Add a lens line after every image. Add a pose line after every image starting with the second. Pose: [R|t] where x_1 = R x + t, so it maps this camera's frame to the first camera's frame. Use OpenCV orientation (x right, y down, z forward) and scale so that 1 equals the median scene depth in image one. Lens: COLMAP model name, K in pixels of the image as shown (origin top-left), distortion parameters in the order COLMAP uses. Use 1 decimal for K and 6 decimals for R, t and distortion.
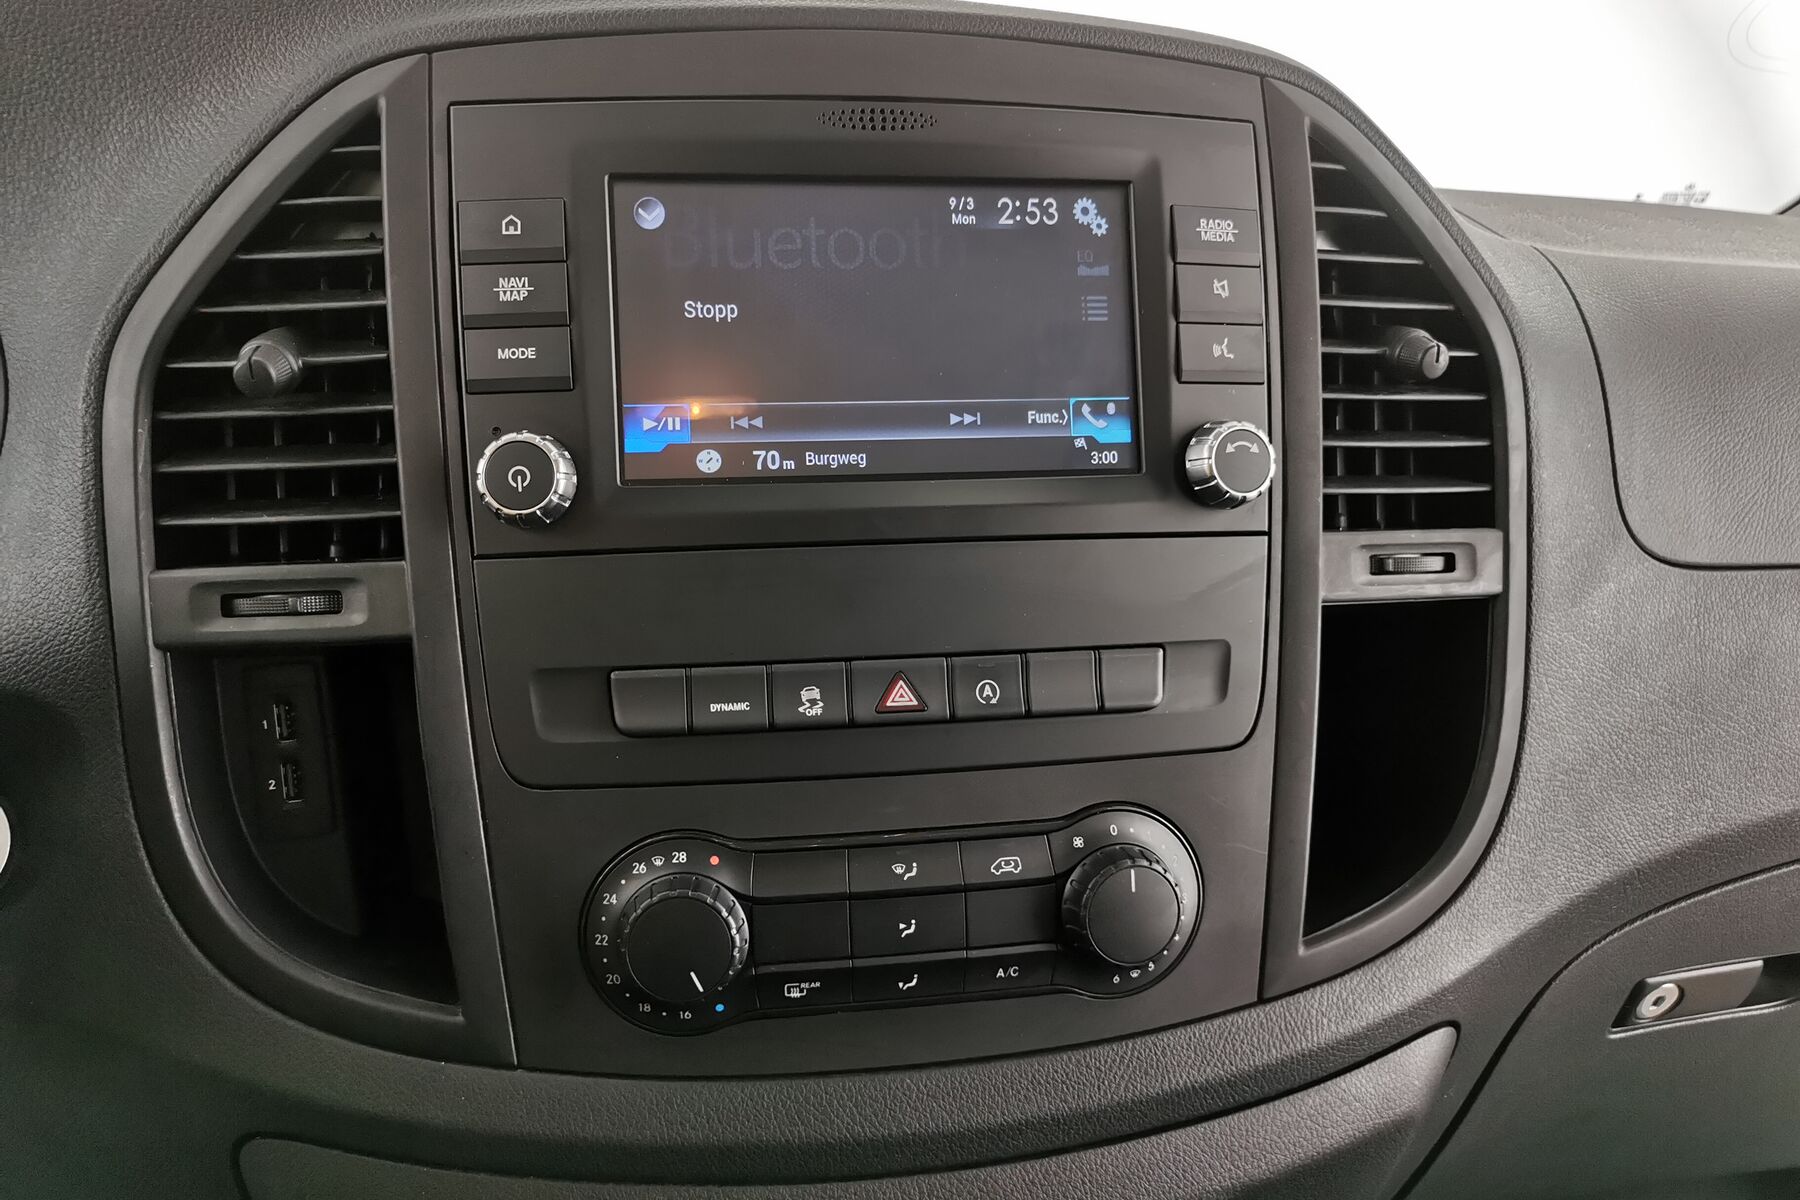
lens RADIAL K [[1439.8, 0, 895.4], [0, 1439.8, 602.6], [0, 0, 1]] dist [0.029603, -0.022928]
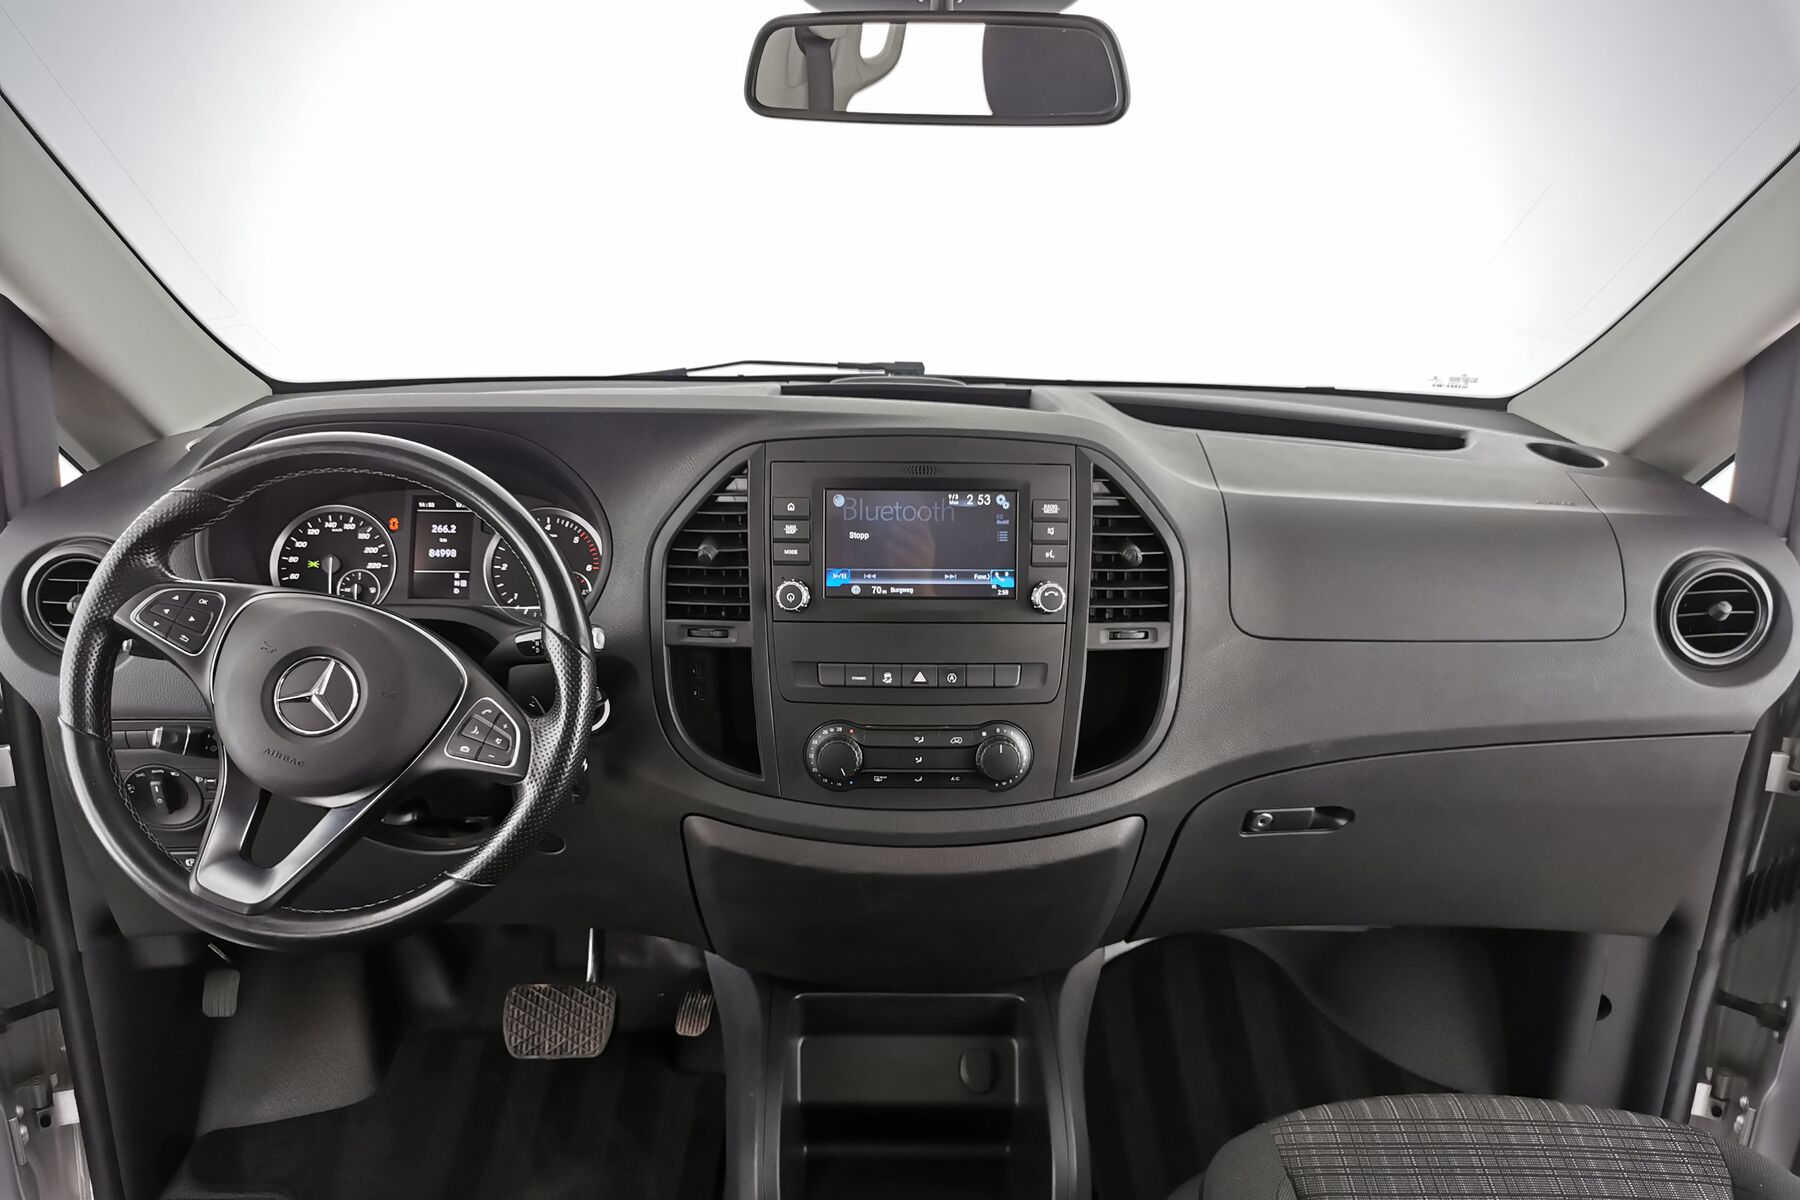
lens RADIAL K [[1439.8, 0, 895.8], [0, 1439.8, 607.0], [0, 0, 1]] dist [0.029603, -0.022928]
pose [[0.989339, 0.056654, -0.134160, 0.318919], [-0.045514, 0.995367, 0.084695, -0.300990], [0.138337, -0.077685, 0.987334, -1.723358]]
